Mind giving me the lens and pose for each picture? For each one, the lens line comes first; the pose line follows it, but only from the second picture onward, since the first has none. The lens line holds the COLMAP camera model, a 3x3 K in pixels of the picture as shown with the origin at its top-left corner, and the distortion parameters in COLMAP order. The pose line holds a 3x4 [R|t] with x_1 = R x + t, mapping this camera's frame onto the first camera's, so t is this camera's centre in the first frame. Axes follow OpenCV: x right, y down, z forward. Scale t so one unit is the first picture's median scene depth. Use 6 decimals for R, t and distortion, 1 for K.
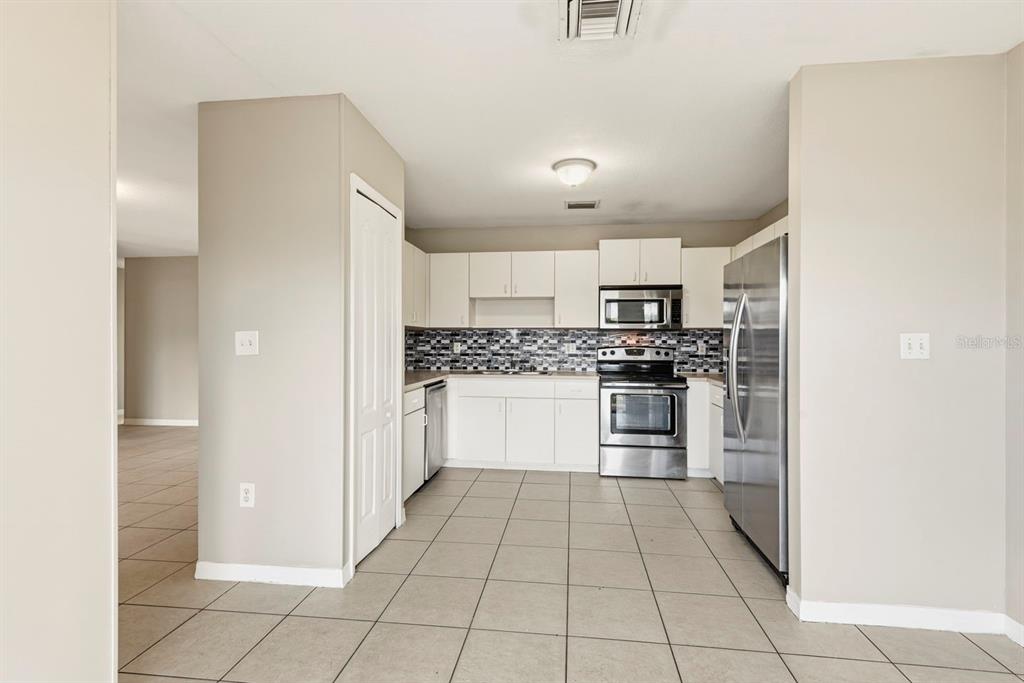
lens RADIAL K [[473.7, 0, 514.8], [0, 473.7, 339.5], [0, 0, 1]] dist [0.017319, -0.010863]
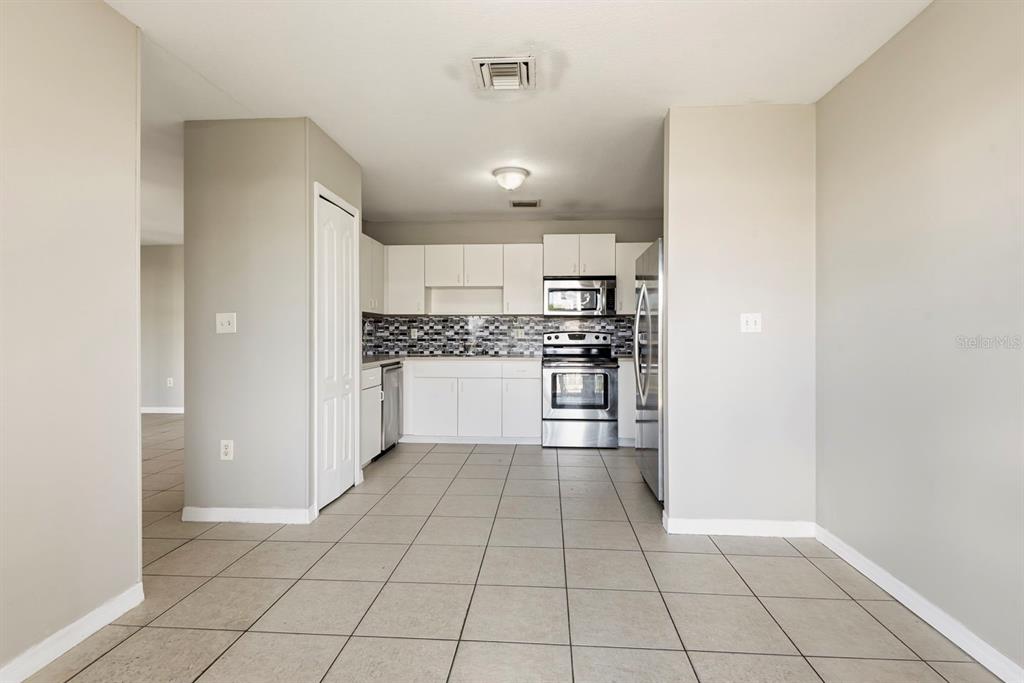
lens RADIAL K [[499.0, 0, 517.9], [0, 499.0, 332.4], [0, 0, 1]] dist [-0.005020, -0.005030]
pose [[0.998178, -0.002059, 0.060304, 0.053229], [0.002105, 0.999998, -0.000693, 0.019477], [-0.060302, 0.000818, 0.998180, -0.167453]]
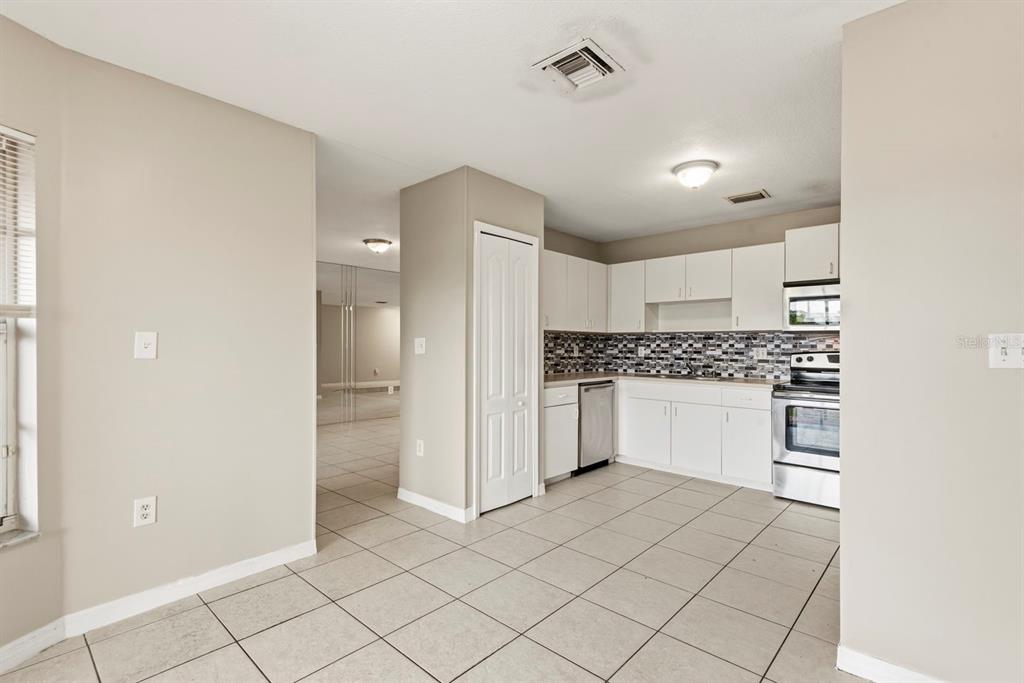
lens RADIAL K [[473.7, 0, 506.0], [0, 473.7, 342.8], [0, 0, 1]] dist [0.017319, -0.010863]
pose [[0.810032, -0.001758, -0.586383, 0.302295], [-0.000031, 0.999995, -0.003041, 0.001402], [0.586386, 0.002481, 0.810028, -0.024320]]
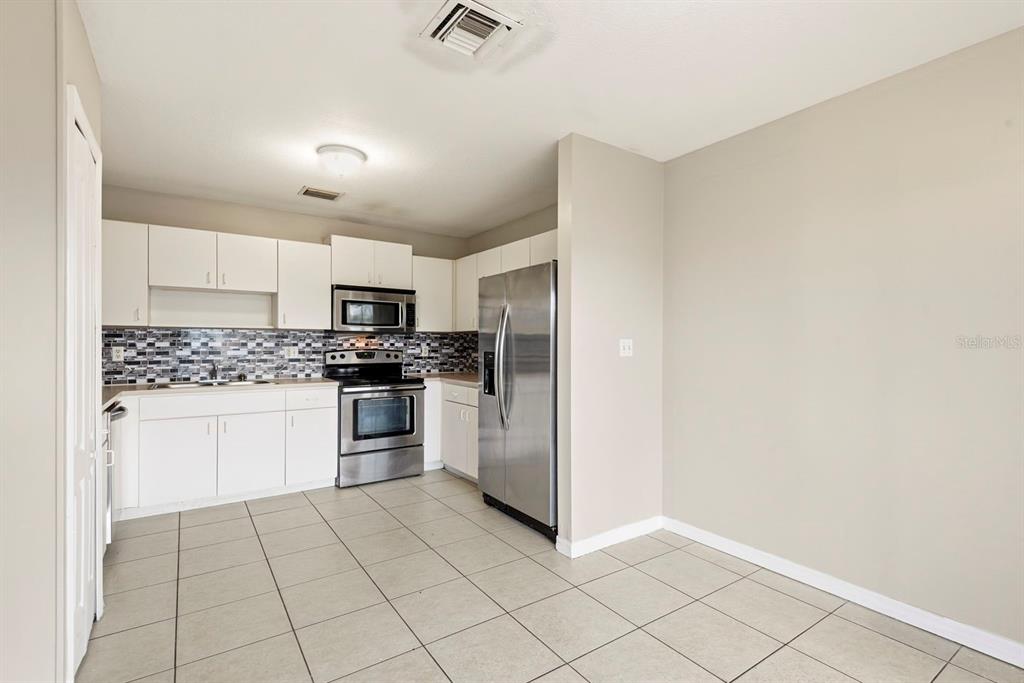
lens RADIAL K [[473.7, 0, 523.7], [0, 473.7, 344.3], [0, 0, 1]] dist [0.017319, -0.010863]
pose [[0.740678, -0.002466, 0.671855, -0.183785], [-0.001604, 0.999984, 0.005438, -0.002042], [-0.671858, -0.005106, 0.740662, 0.063945]]
